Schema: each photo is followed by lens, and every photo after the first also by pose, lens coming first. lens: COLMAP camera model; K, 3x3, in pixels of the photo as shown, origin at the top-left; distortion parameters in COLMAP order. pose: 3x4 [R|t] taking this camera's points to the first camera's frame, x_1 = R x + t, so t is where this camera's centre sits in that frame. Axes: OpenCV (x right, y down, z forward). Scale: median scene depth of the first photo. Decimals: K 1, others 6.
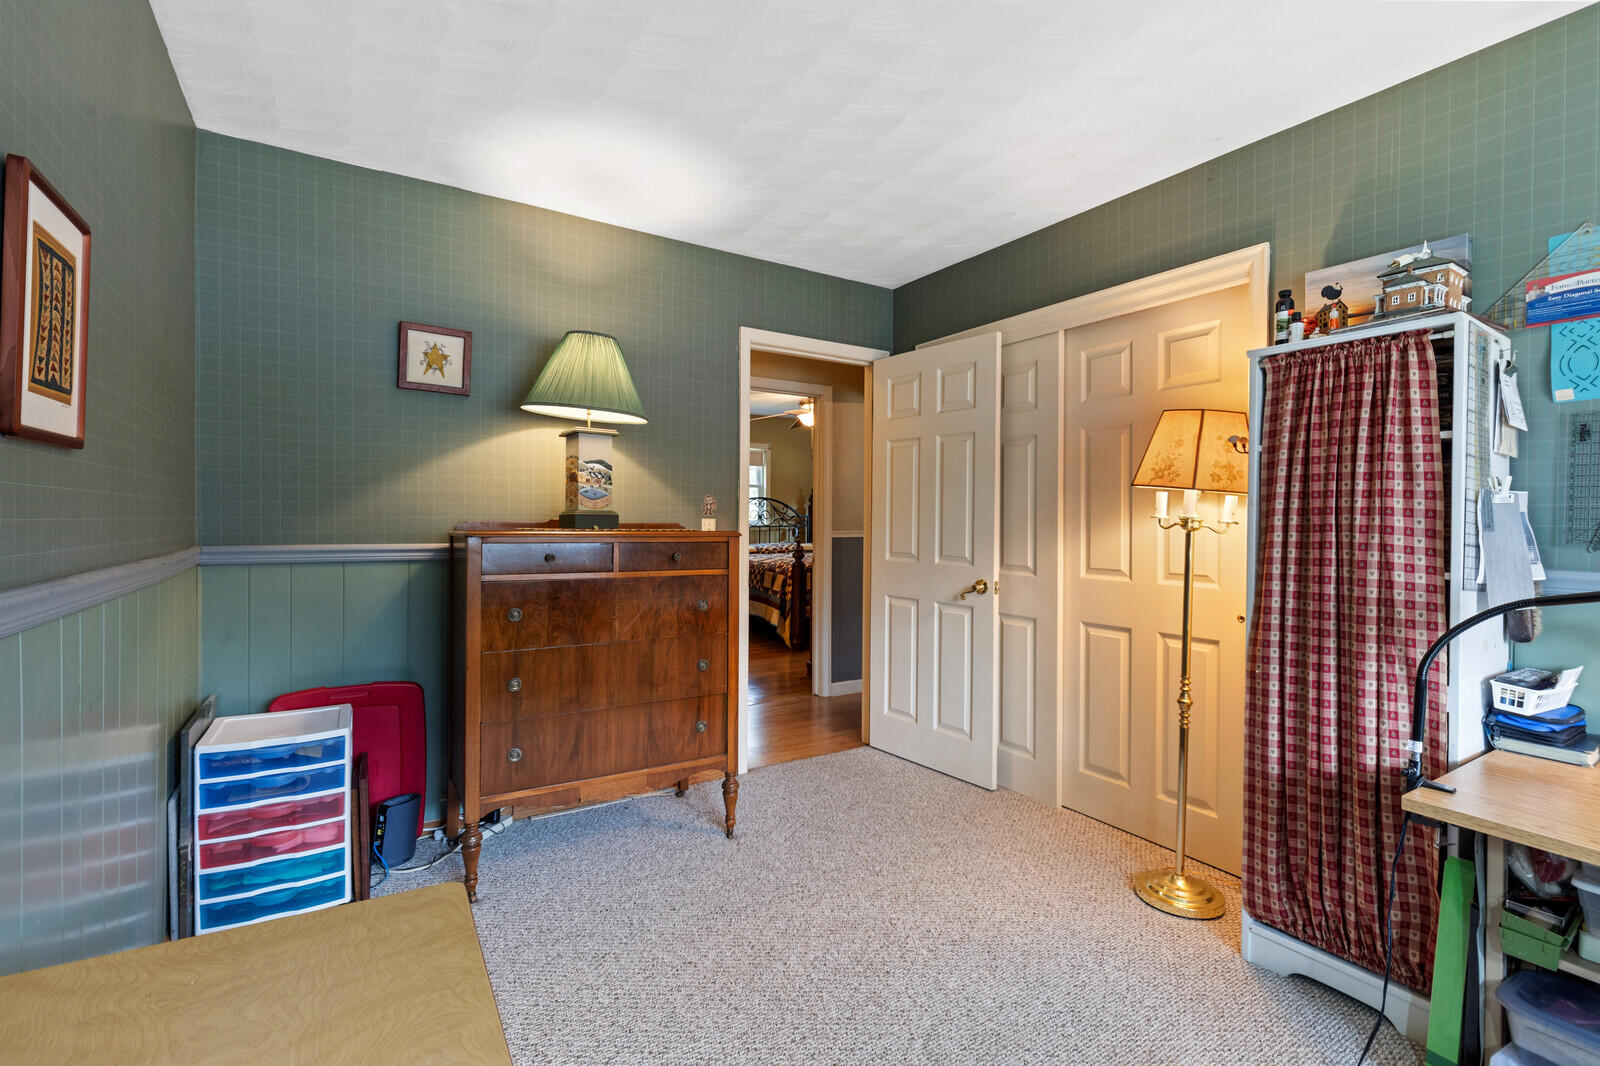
lens RADIAL K [[716.5, 0, 797.8], [0, 716.5, 520.3], [0, 0, 1]] dist [-0.000660, -0.000118]
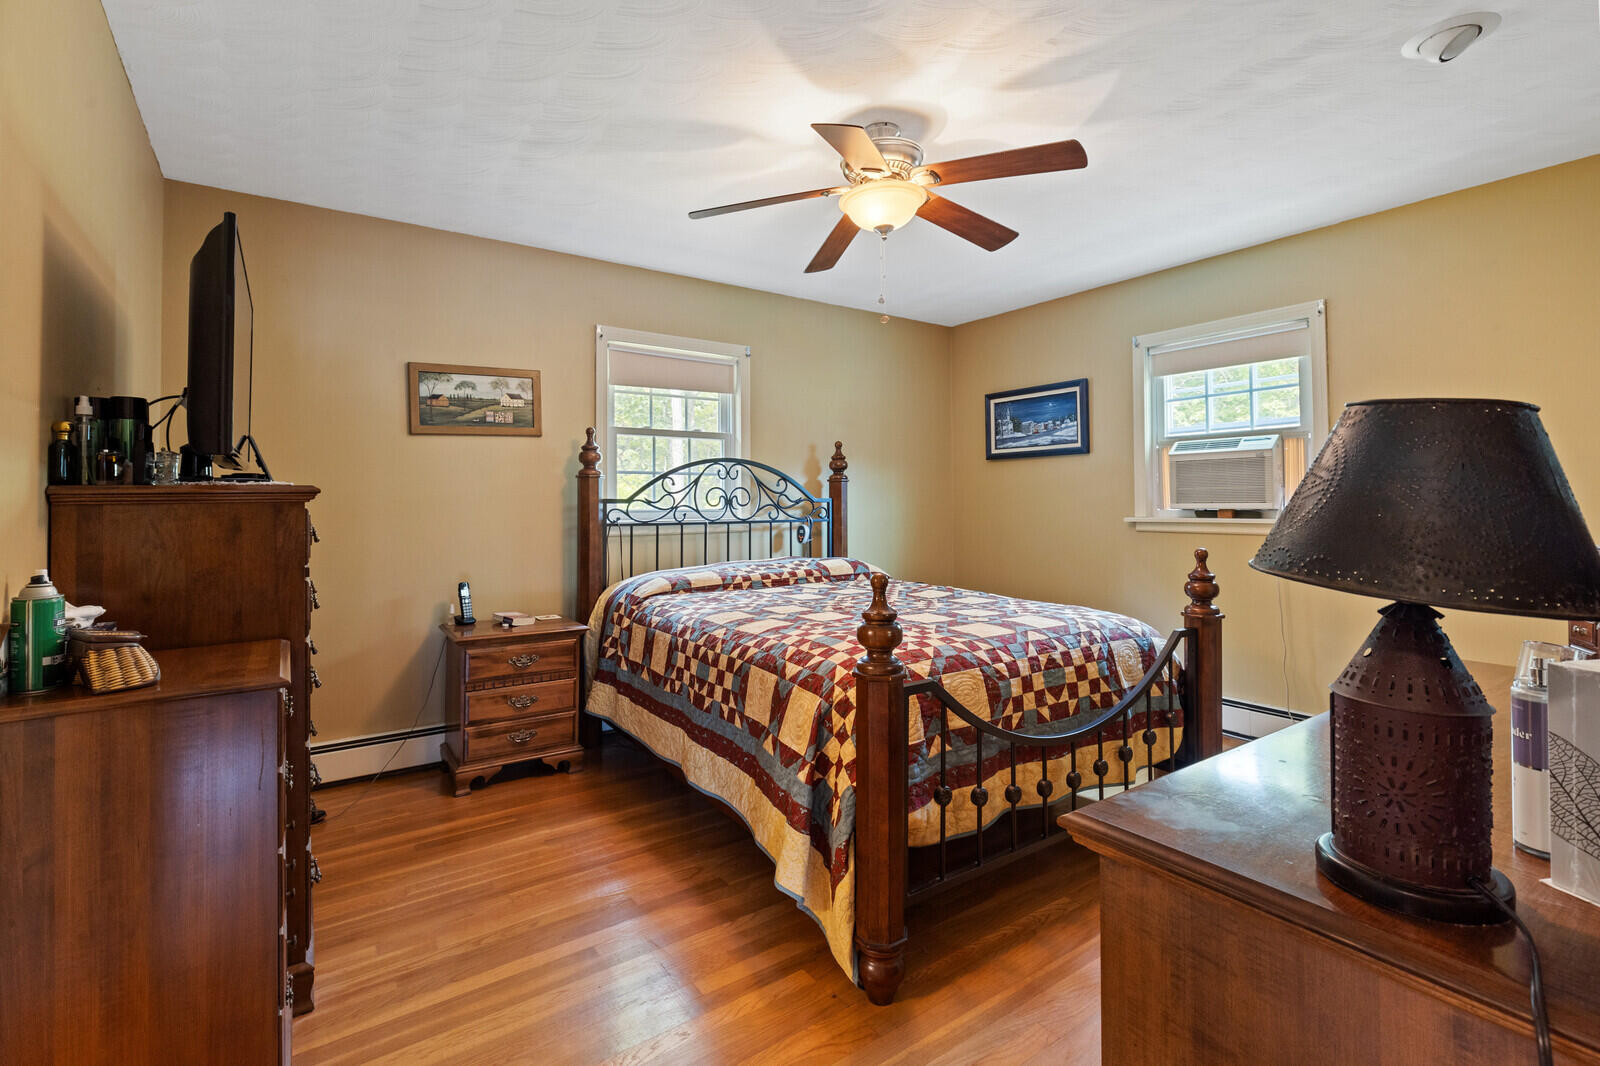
lens RADIAL K [[716.5, 0, 797.8], [0, 716.5, 520.3], [0, 0, 1]] dist [-0.000660, -0.000118]
pose [[0.998653, -0.005357, 0.051615, -0.034659], [0.004570, 0.999872, 0.015365, 0.000628], [-0.051691, -0.015109, 0.998549, 0.580012]]
